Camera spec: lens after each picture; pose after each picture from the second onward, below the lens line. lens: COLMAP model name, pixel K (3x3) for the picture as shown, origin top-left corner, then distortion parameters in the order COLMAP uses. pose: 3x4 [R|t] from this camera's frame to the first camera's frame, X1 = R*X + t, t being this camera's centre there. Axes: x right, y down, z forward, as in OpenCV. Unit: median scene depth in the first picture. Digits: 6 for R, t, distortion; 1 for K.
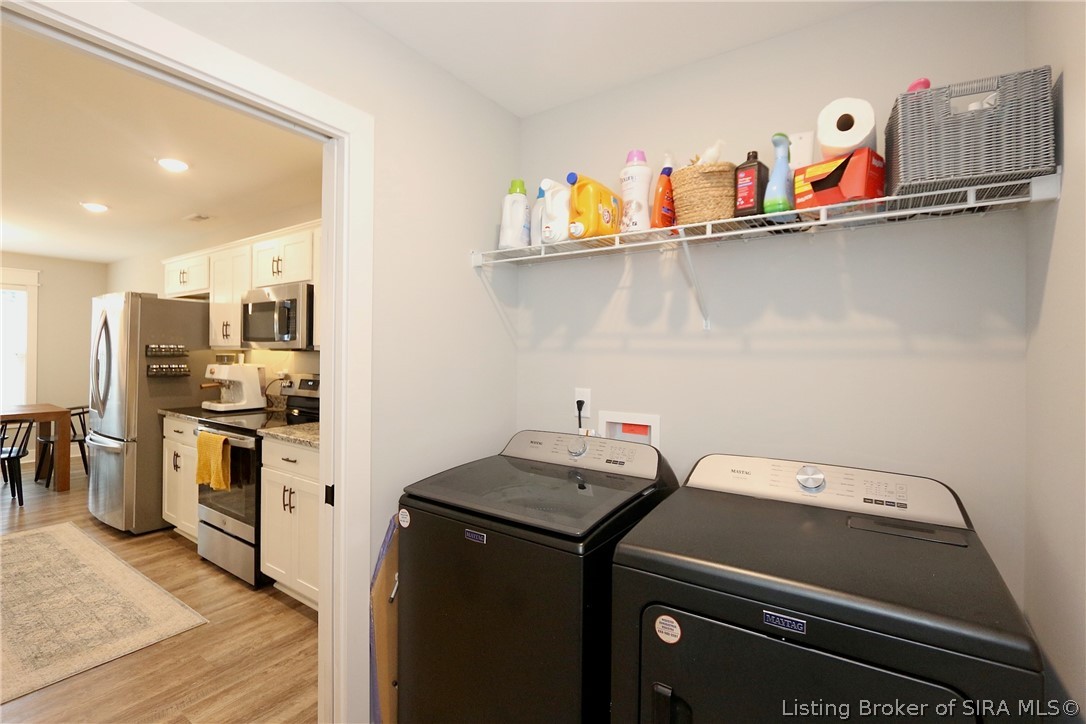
lens RADIAL K [[497.8, 0, 532.7], [0, 497.8, 357.2], [0, 0, 1]] dist [-0.002051, -0.000087]
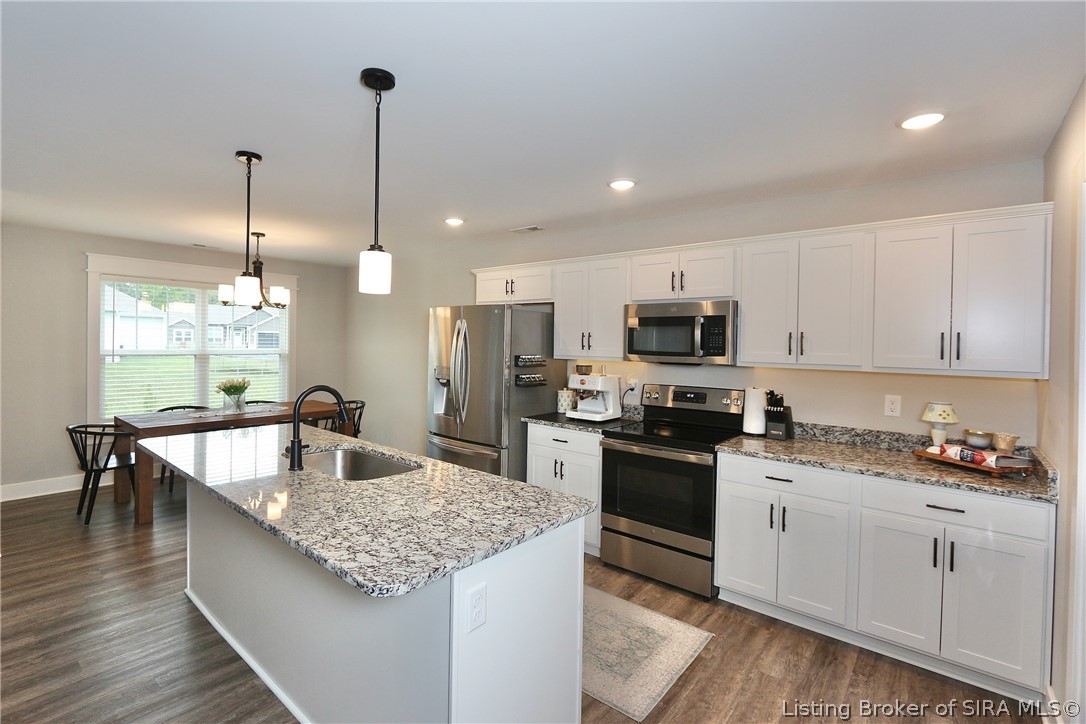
lens RADIAL K [[497.8, 0, 542.6], [0, 497.8, 353.4], [0, 0, 1]] dist [-0.002051, -0.000087]
pose [[0.997783, 0.010353, -0.065734, -0.630237], [-0.009444, 0.999856, 0.014125, -0.041998], [0.065871, -0.013473, 0.997737, -0.030556]]
